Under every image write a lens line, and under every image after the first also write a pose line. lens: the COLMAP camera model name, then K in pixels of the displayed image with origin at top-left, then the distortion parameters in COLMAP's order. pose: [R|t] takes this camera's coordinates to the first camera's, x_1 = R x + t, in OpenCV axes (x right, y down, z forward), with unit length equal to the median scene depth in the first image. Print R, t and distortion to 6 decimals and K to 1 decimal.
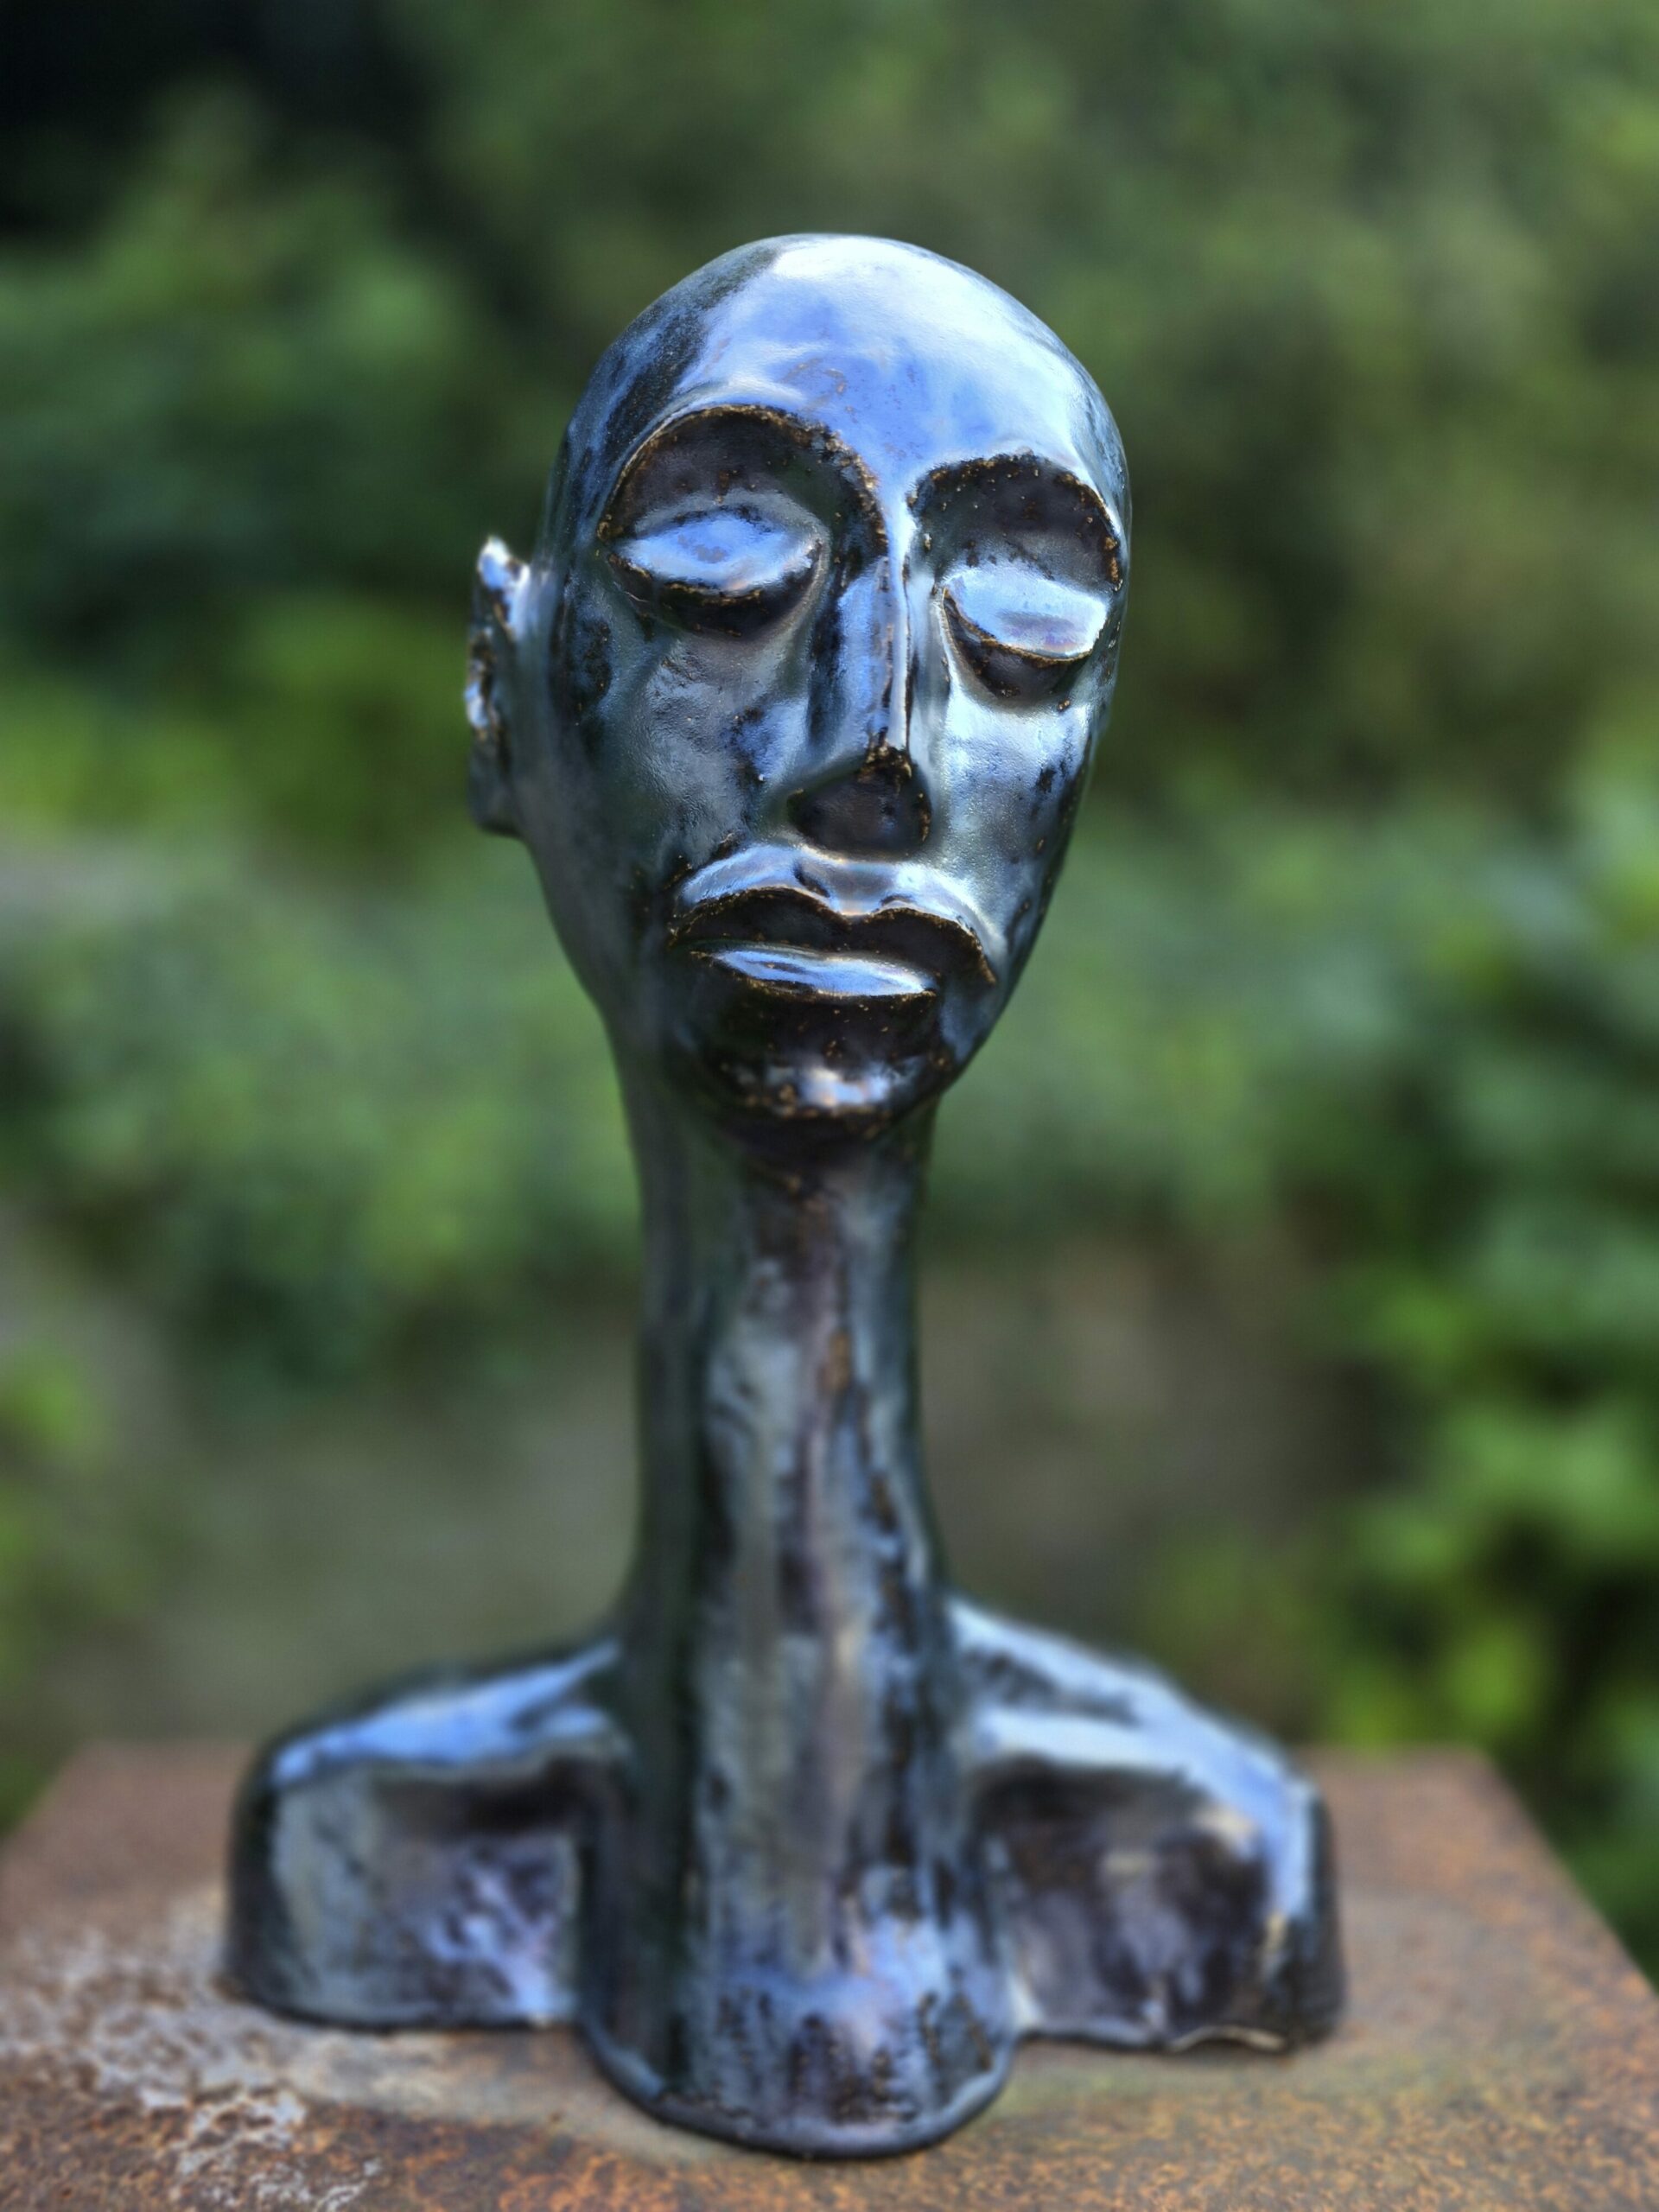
lens RADIAL K [[1556.3, 0, 839.5], [0, 1556.3, 1108.2], [0, 0, 1]] dist [-0.017303, -0.001264]
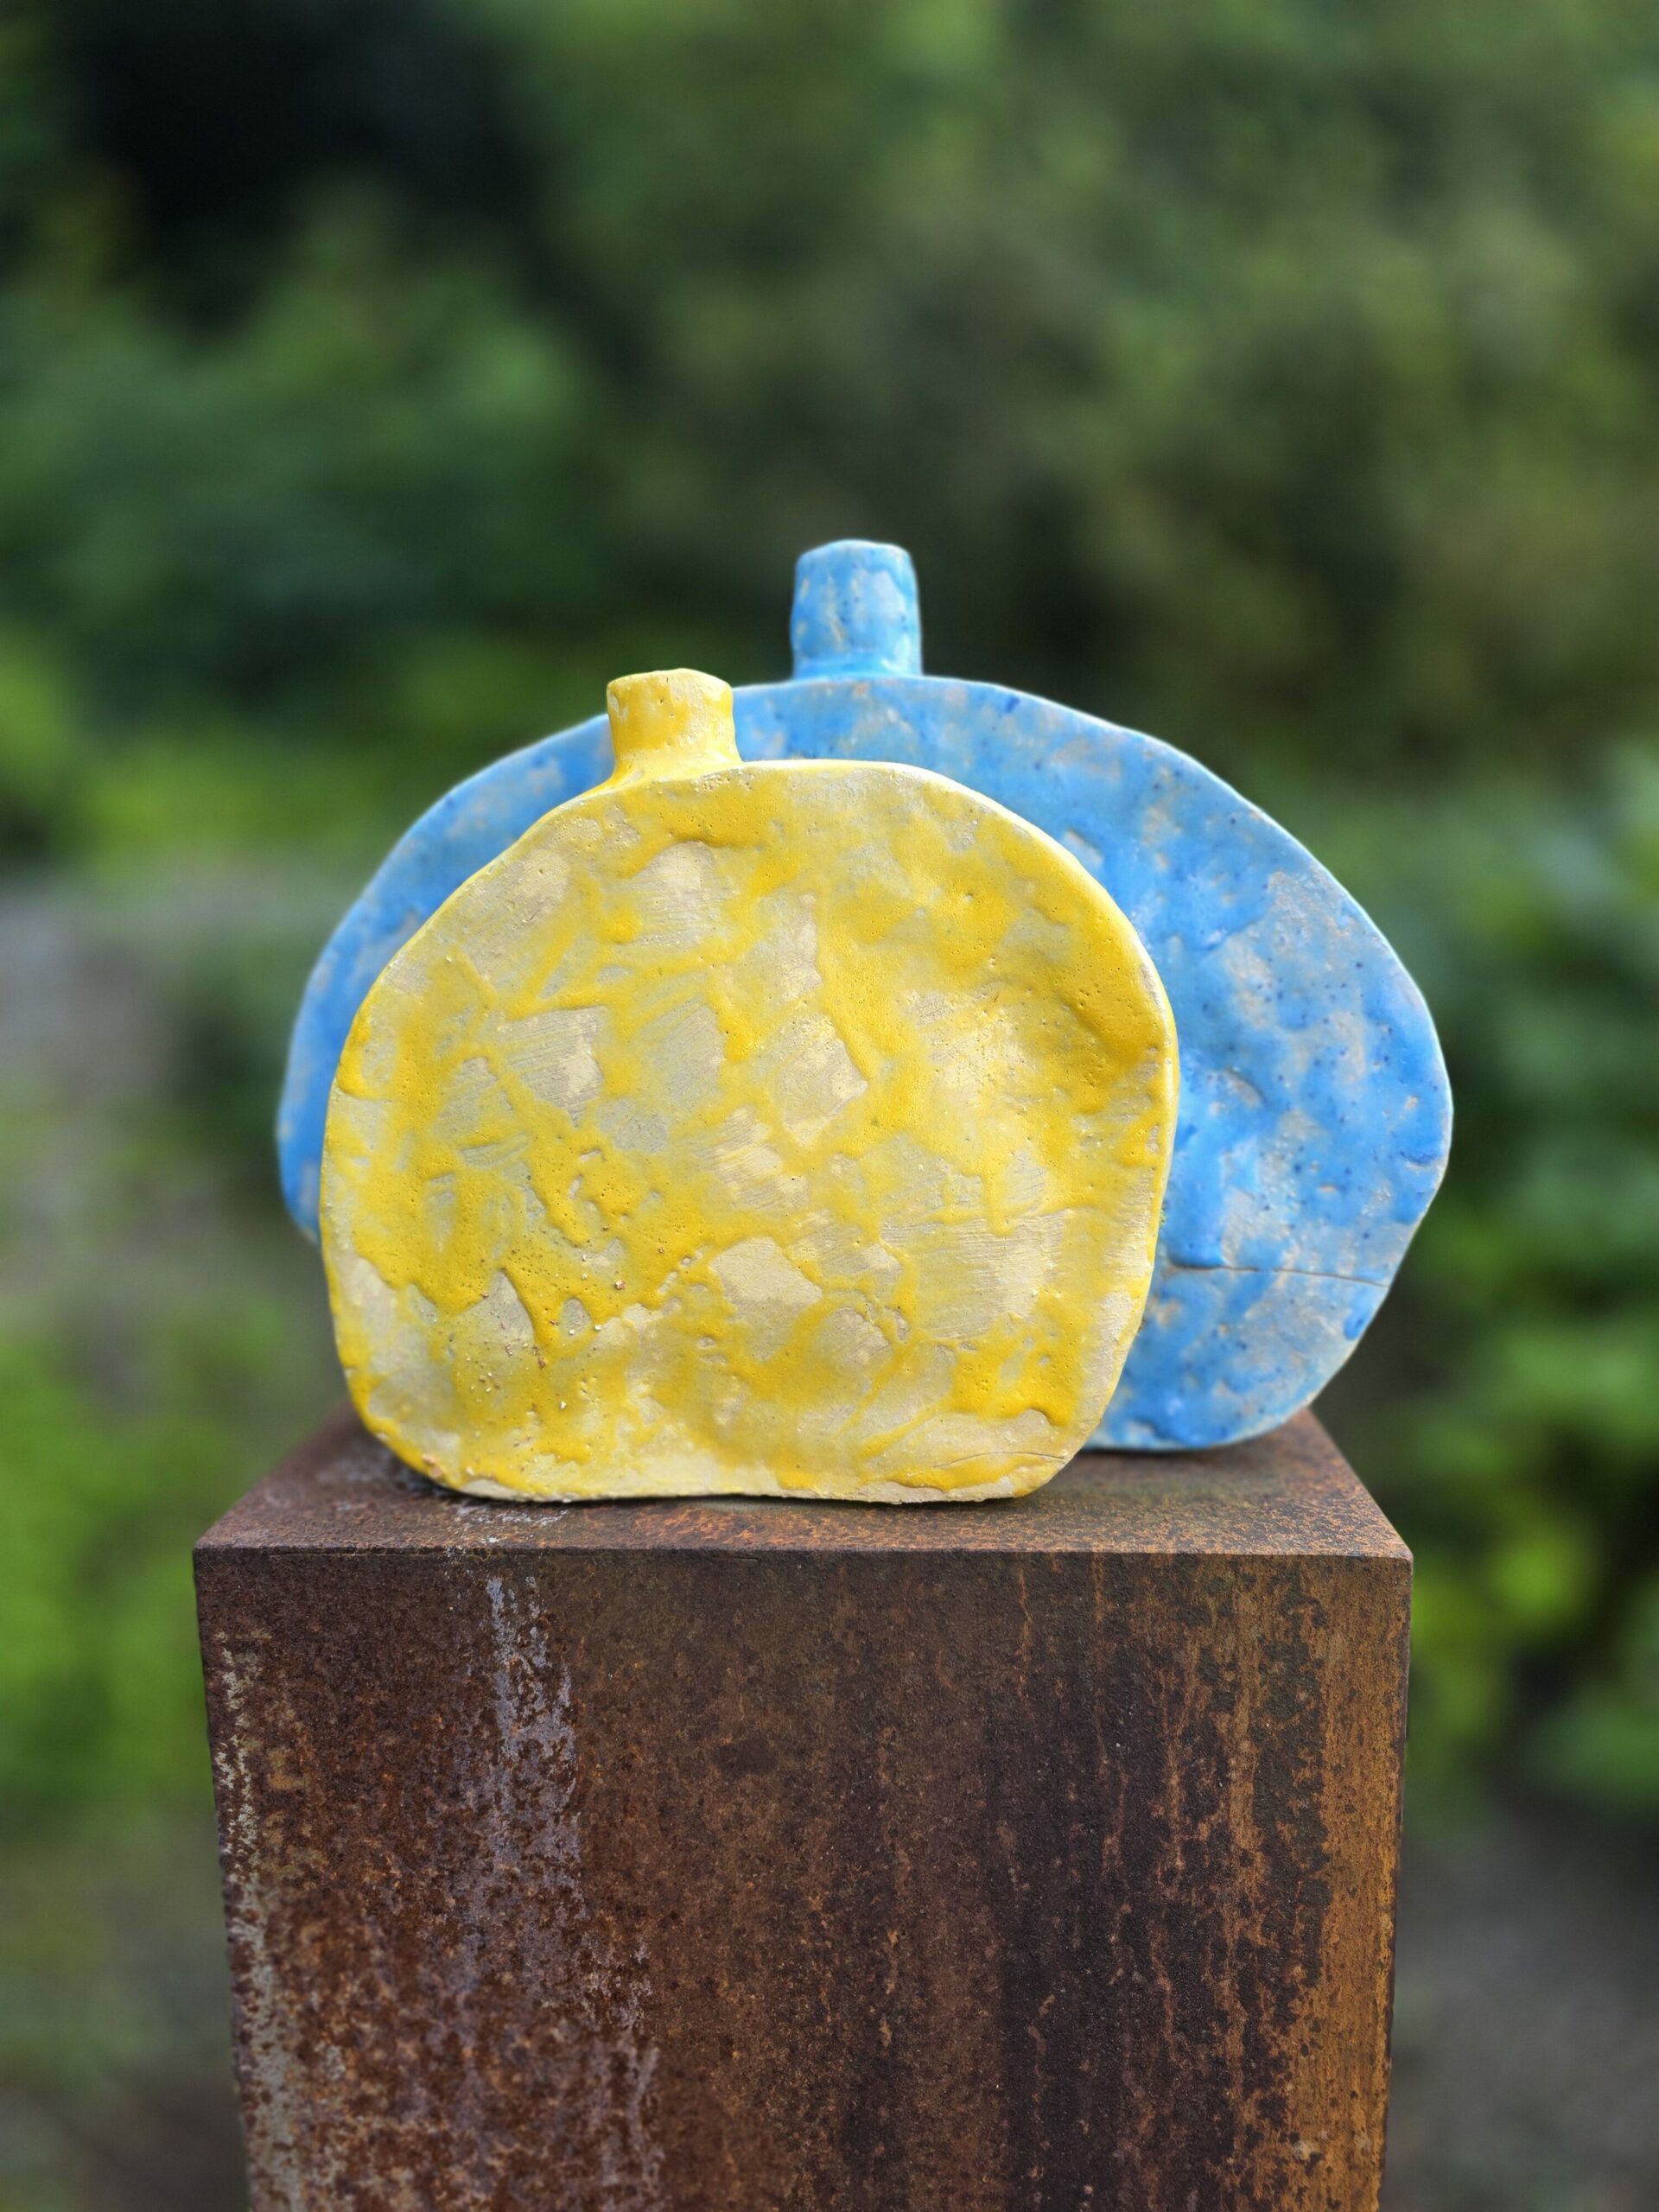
lens RADIAL K [[1535.9, 0, 829.5], [0, 1535.9, 1106.0], [0, 0, 1]] dist [0.000816, -0.006155]
pose [[0.995954, -0.026434, -0.085888, 0.149406], [0.025651, 0.999619, -0.010204, 0.218692], [0.086125, 0.007960, 0.996253, -0.668248]]
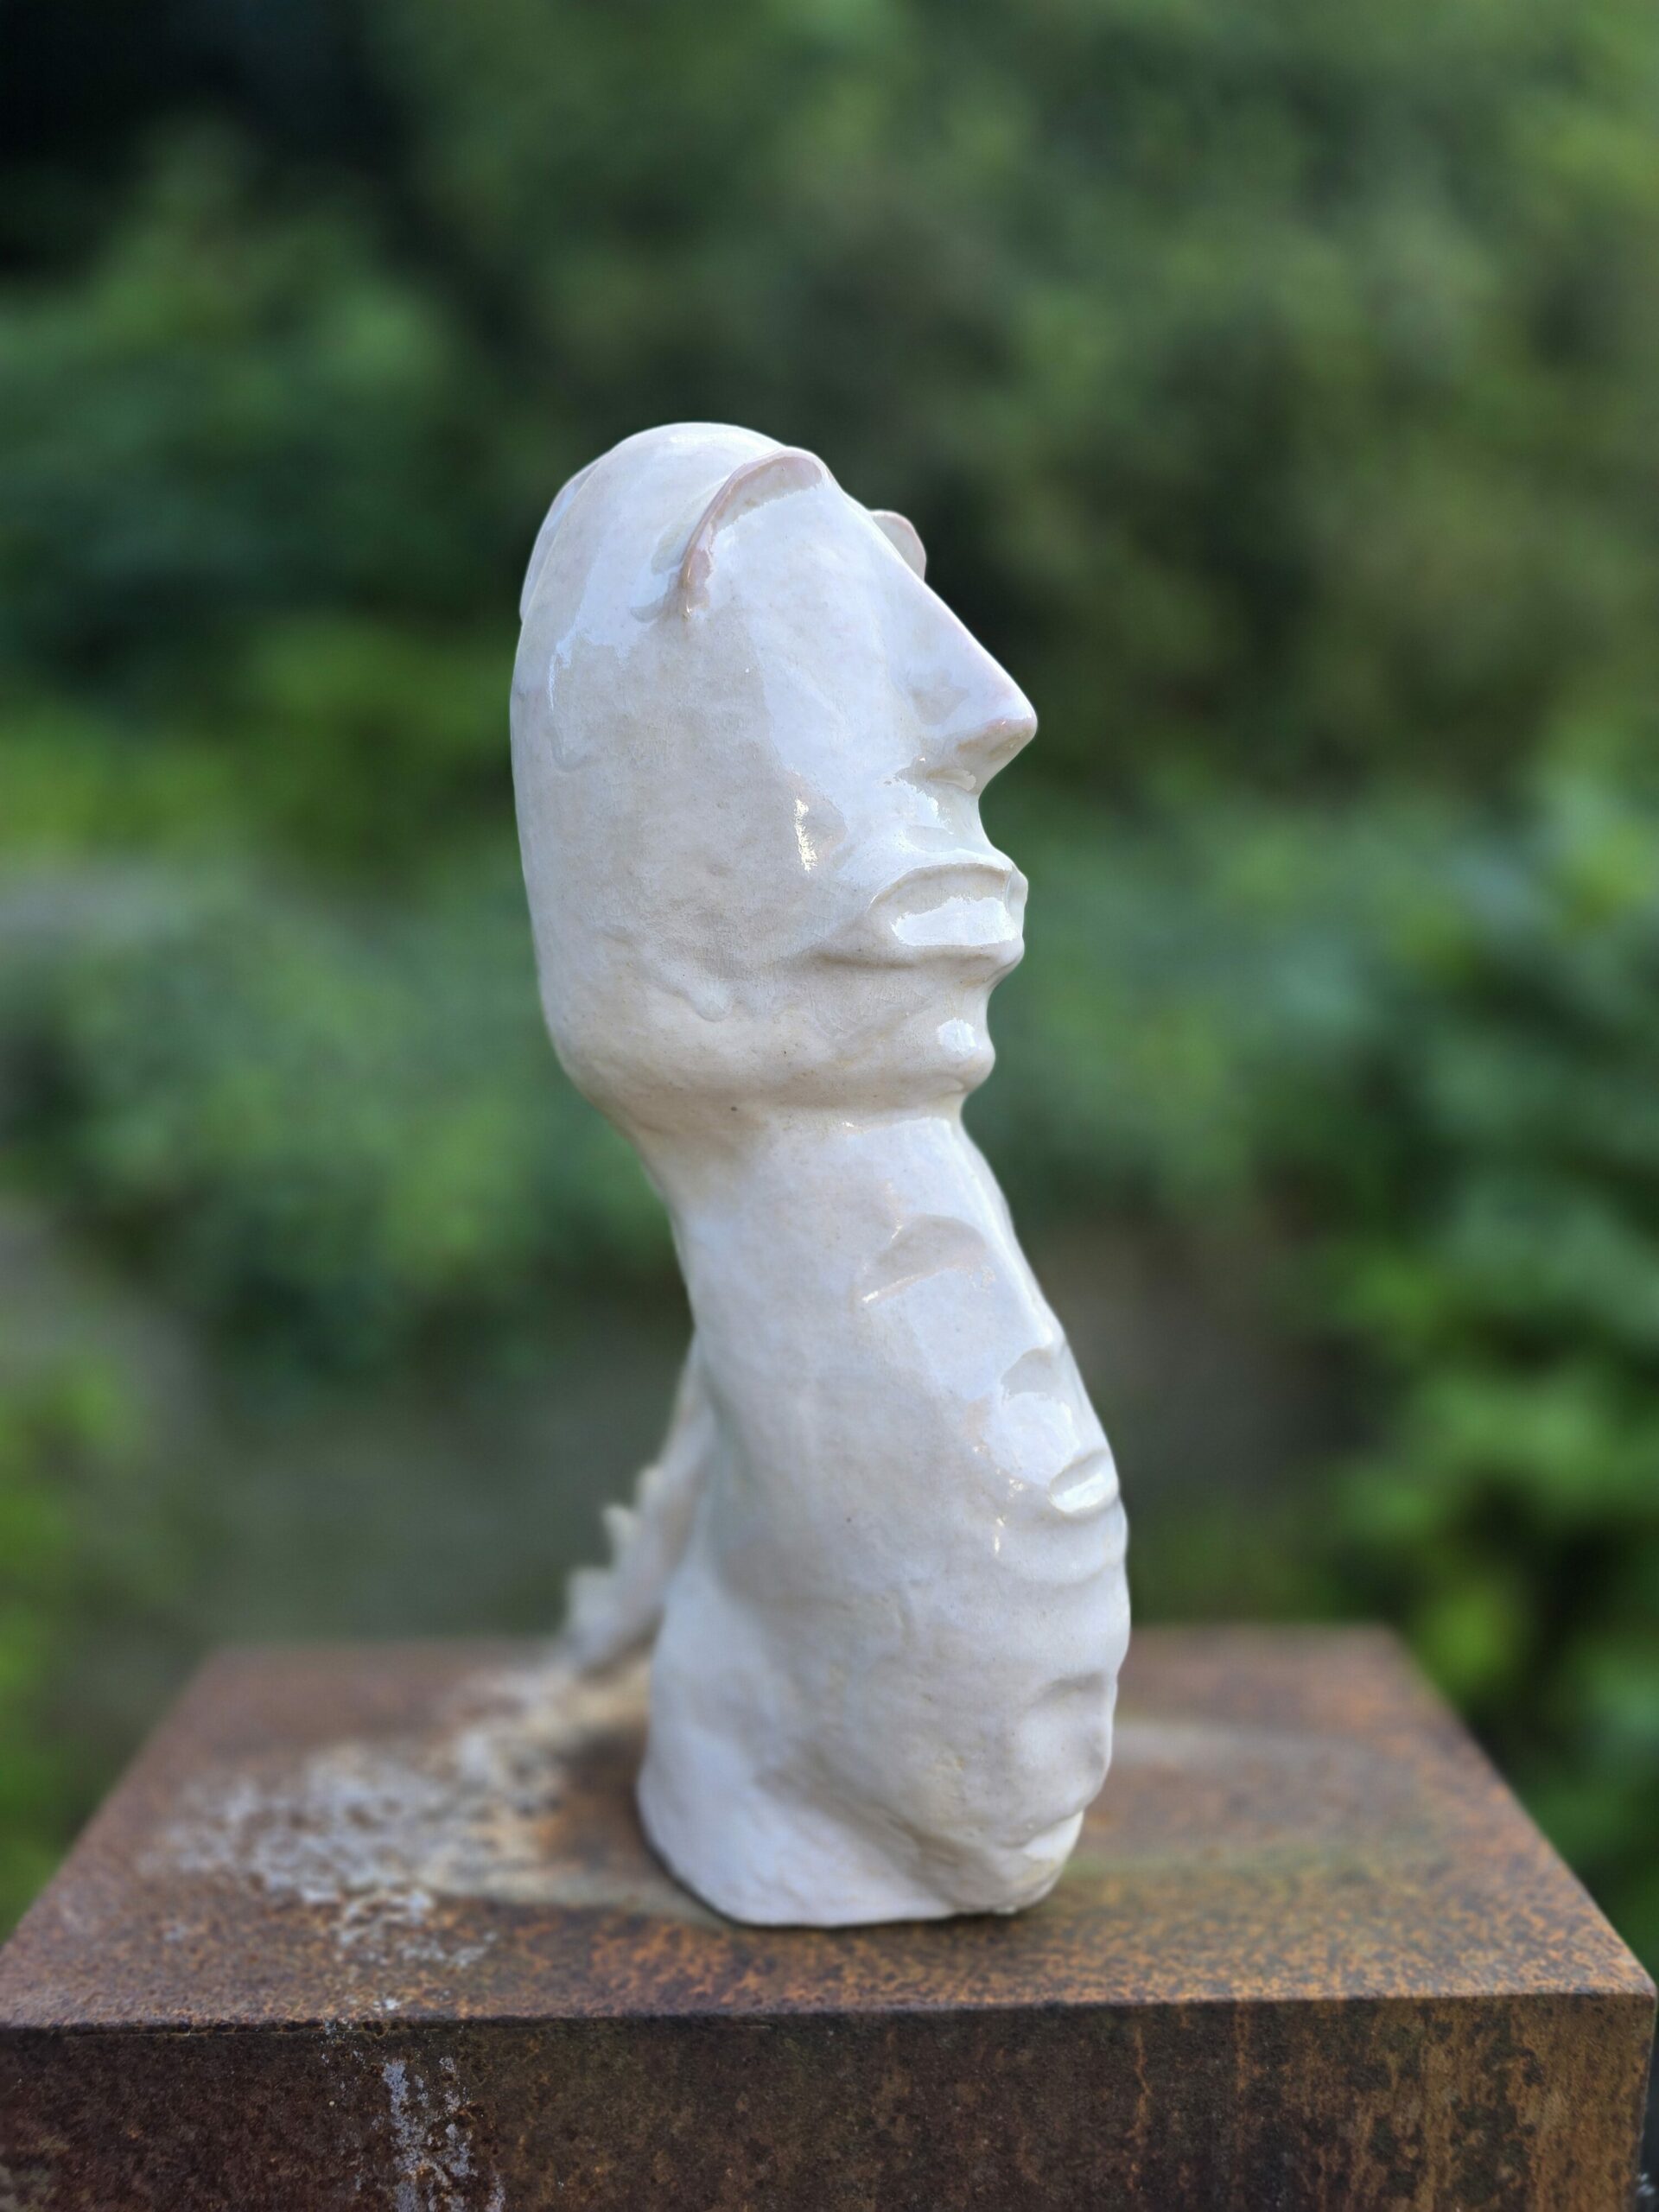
lens RADIAL K [[1549.9, 0, 830.2], [0, 1549.9, 1107.1], [0, 0, 1]] dist [-0.017364, 0.001057]
pose [[0.999716, -0.023795, -0.001537, -0.004005], [0.023798, 0.999715, 0.001822, 0.005500], [0.001493, -0.001858, 0.999997, -0.244438]]
